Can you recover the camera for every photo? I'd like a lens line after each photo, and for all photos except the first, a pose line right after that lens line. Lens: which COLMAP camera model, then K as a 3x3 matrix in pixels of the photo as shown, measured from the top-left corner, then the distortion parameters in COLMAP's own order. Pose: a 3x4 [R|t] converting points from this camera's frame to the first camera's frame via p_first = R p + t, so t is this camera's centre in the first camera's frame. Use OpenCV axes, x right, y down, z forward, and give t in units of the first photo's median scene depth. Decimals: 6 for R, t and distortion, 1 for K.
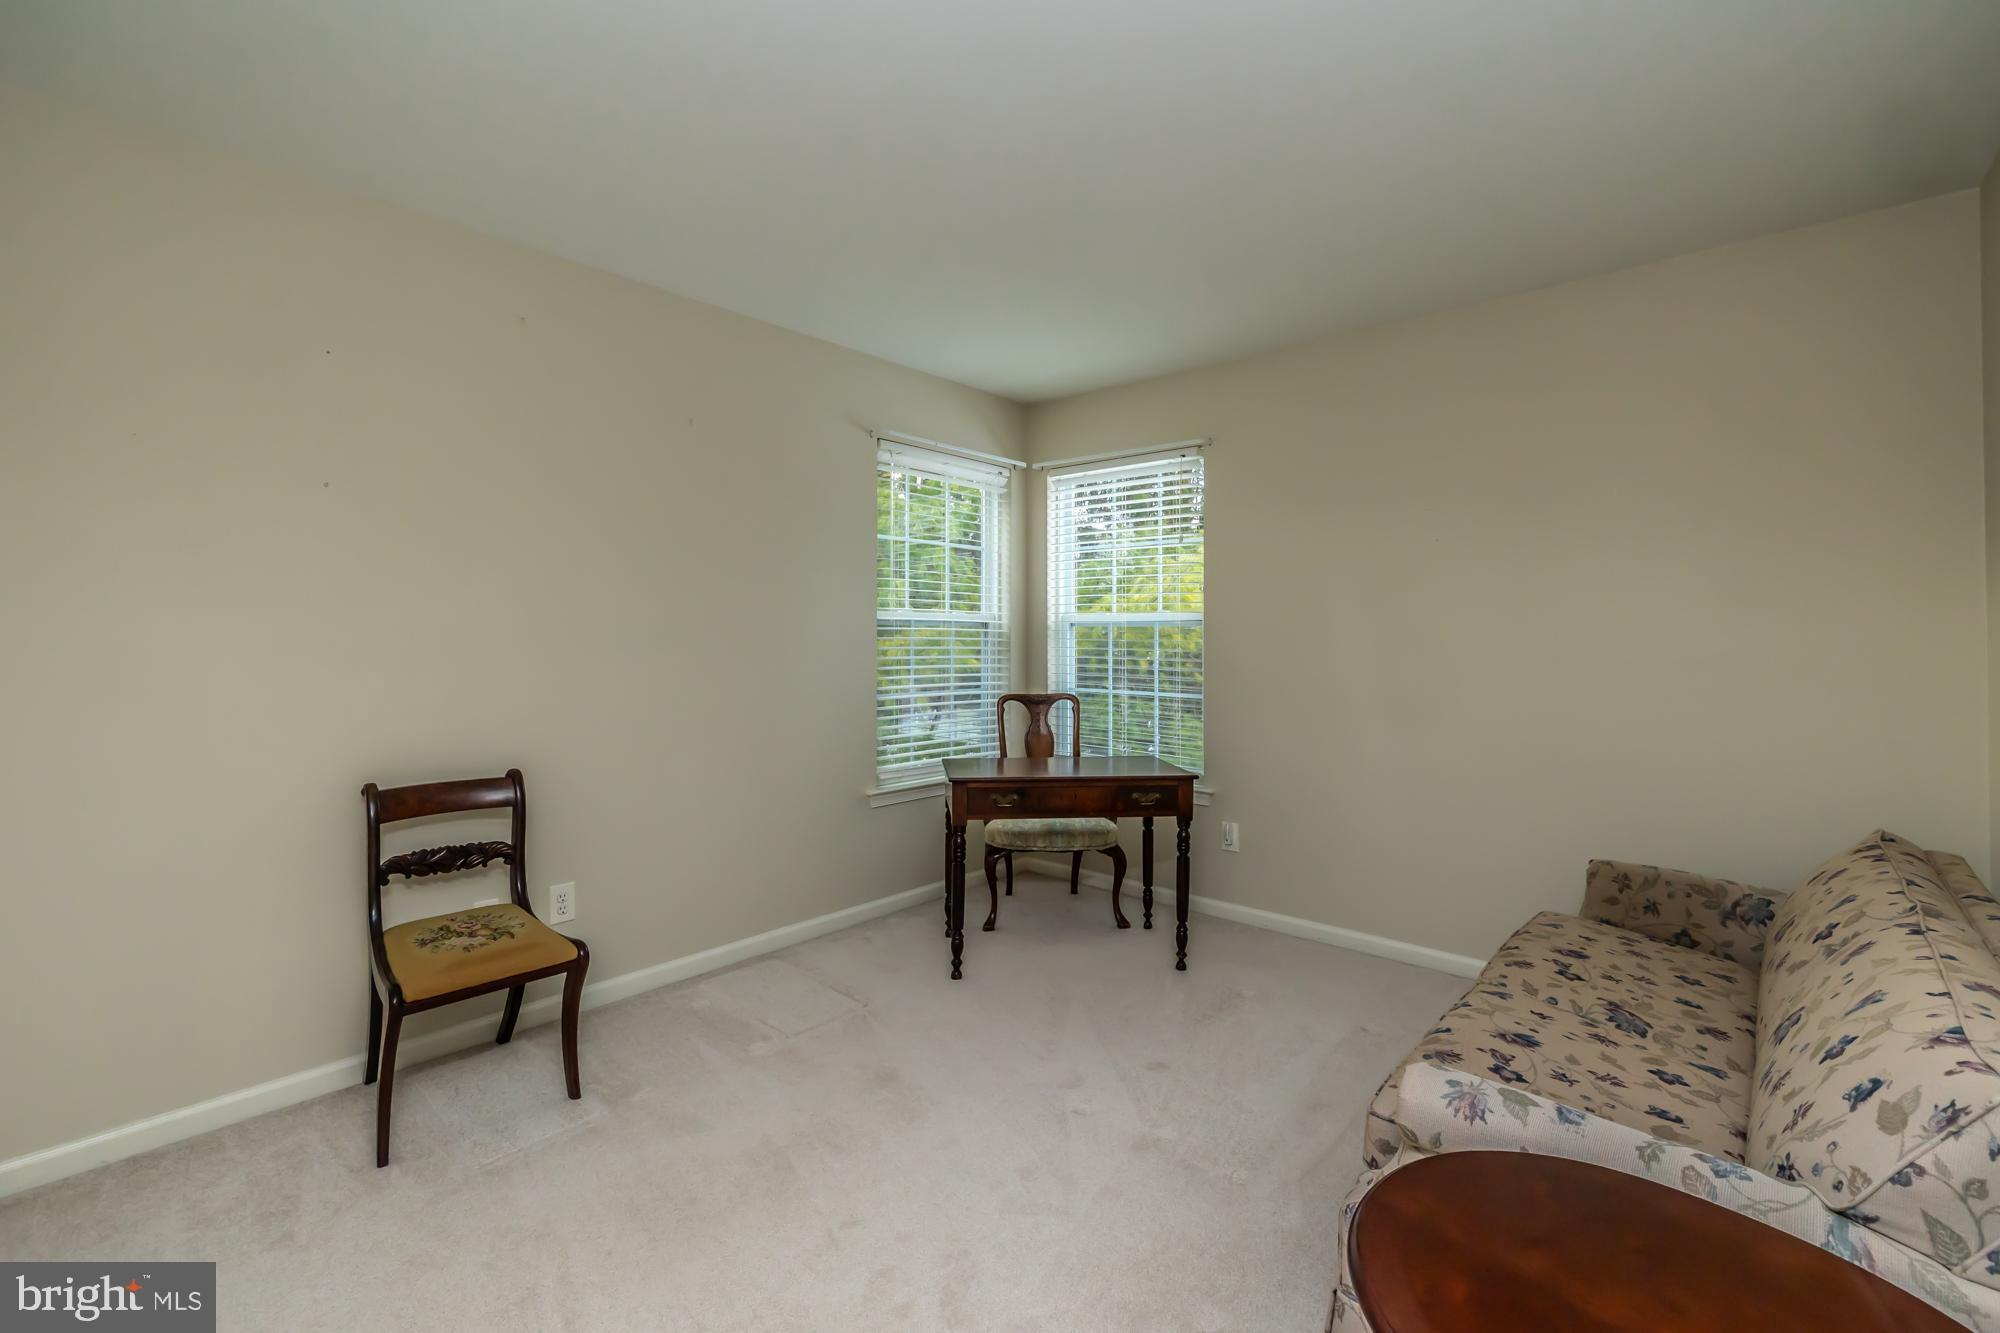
lens RADIAL K [[854.1, 0, 996.9], [0, 854.1, 629.2], [0, 0, 1]] dist [-0.001424, -0.000167]
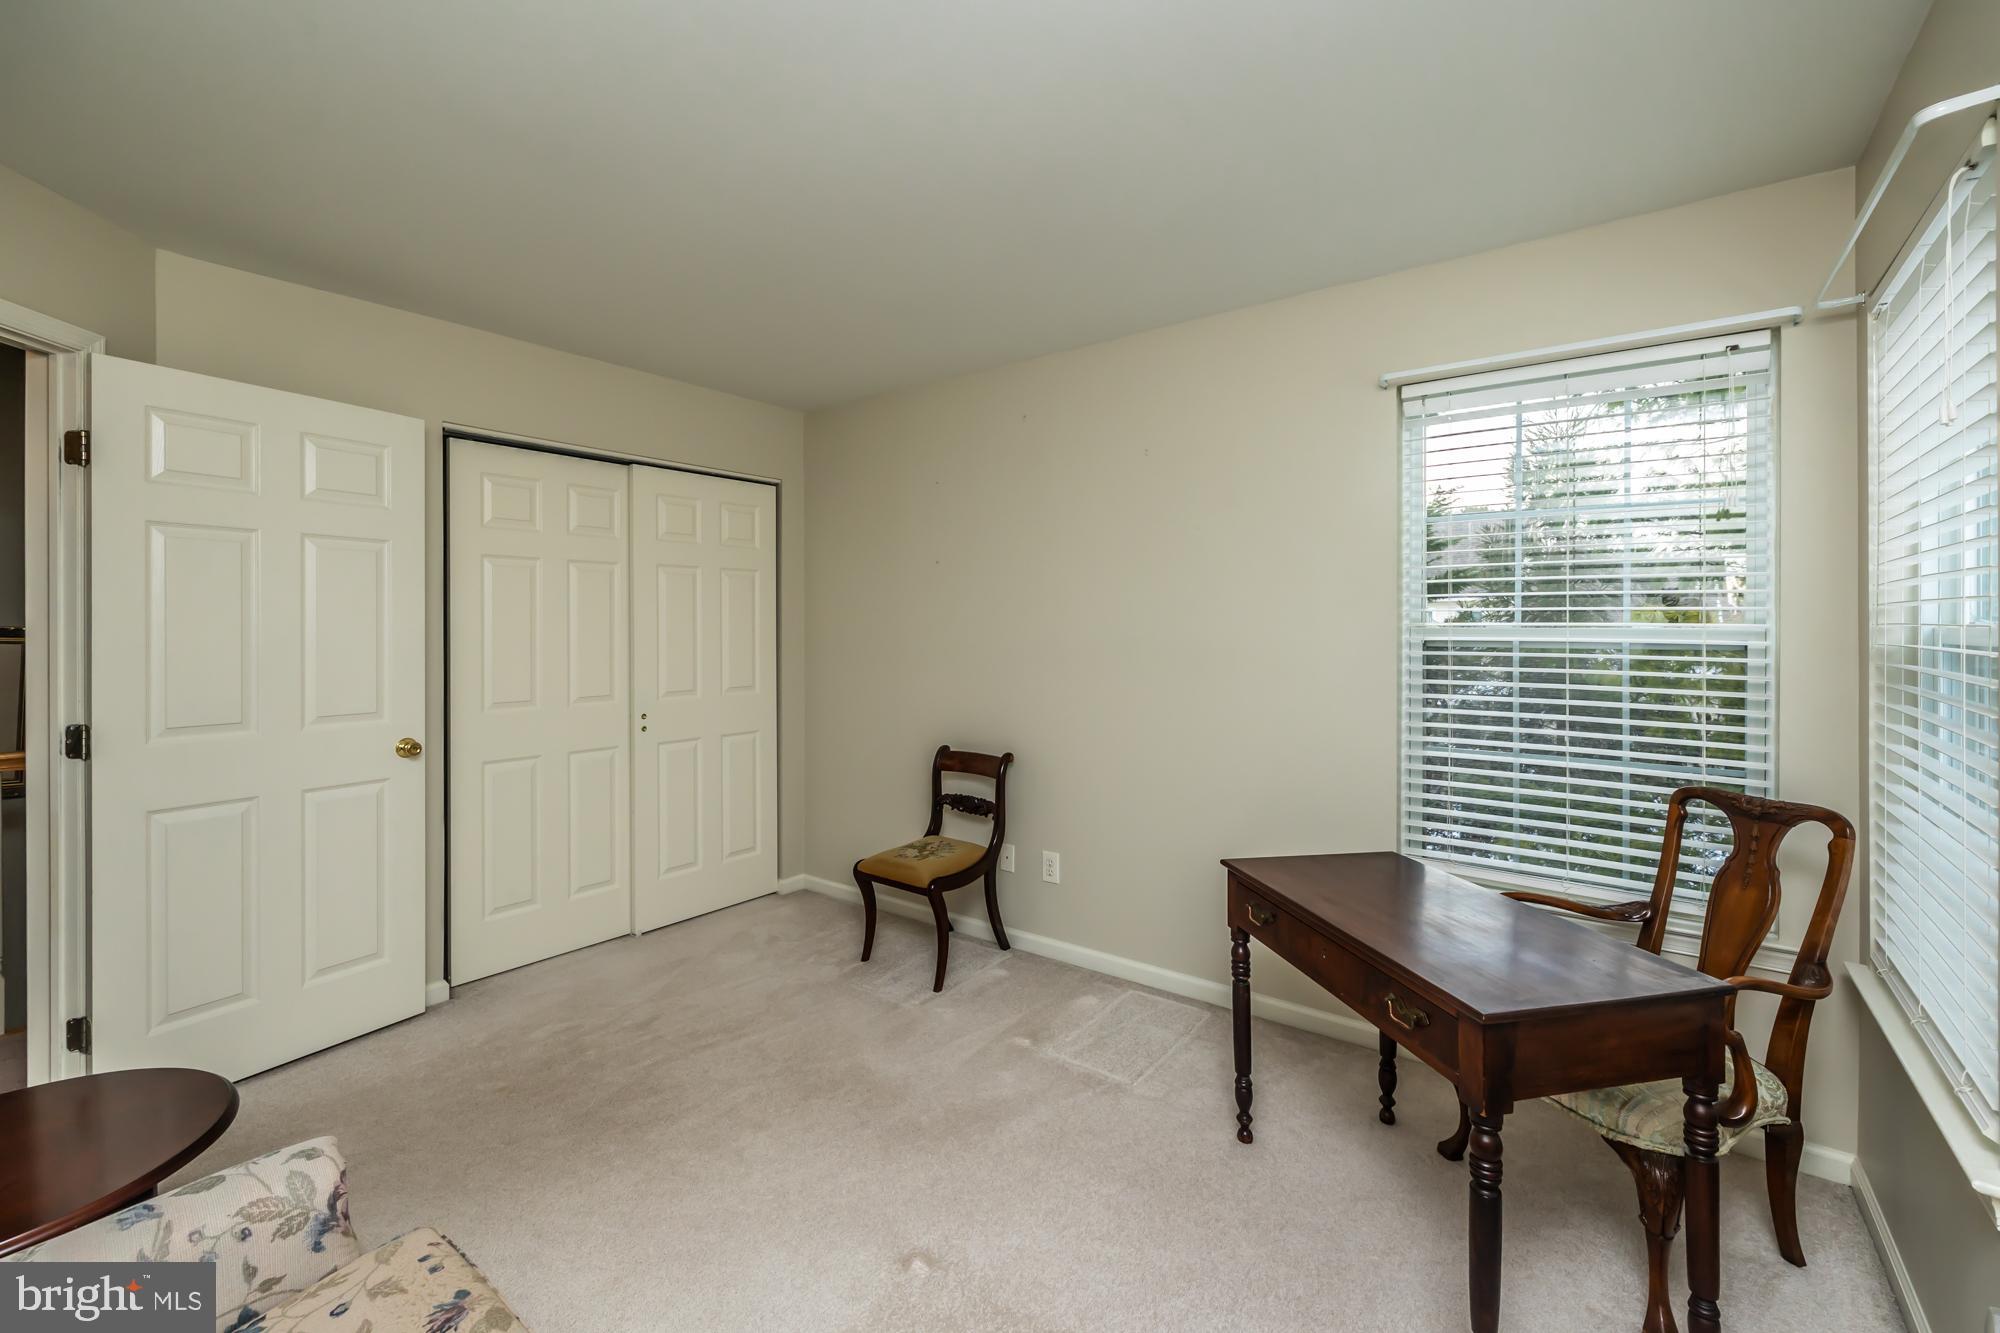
lens RADIAL K [[854.1, 0, 996.9], [0, 854.1, 629.2], [0, 0, 1]] dist [-0.001424, -0.000167]
pose [[0.077174, -0.005327, -0.997003, 0.645554], [0.003564, 0.999981, -0.005067, -0.021965], [0.997011, -0.003163, 0.077191, 0.710808]]
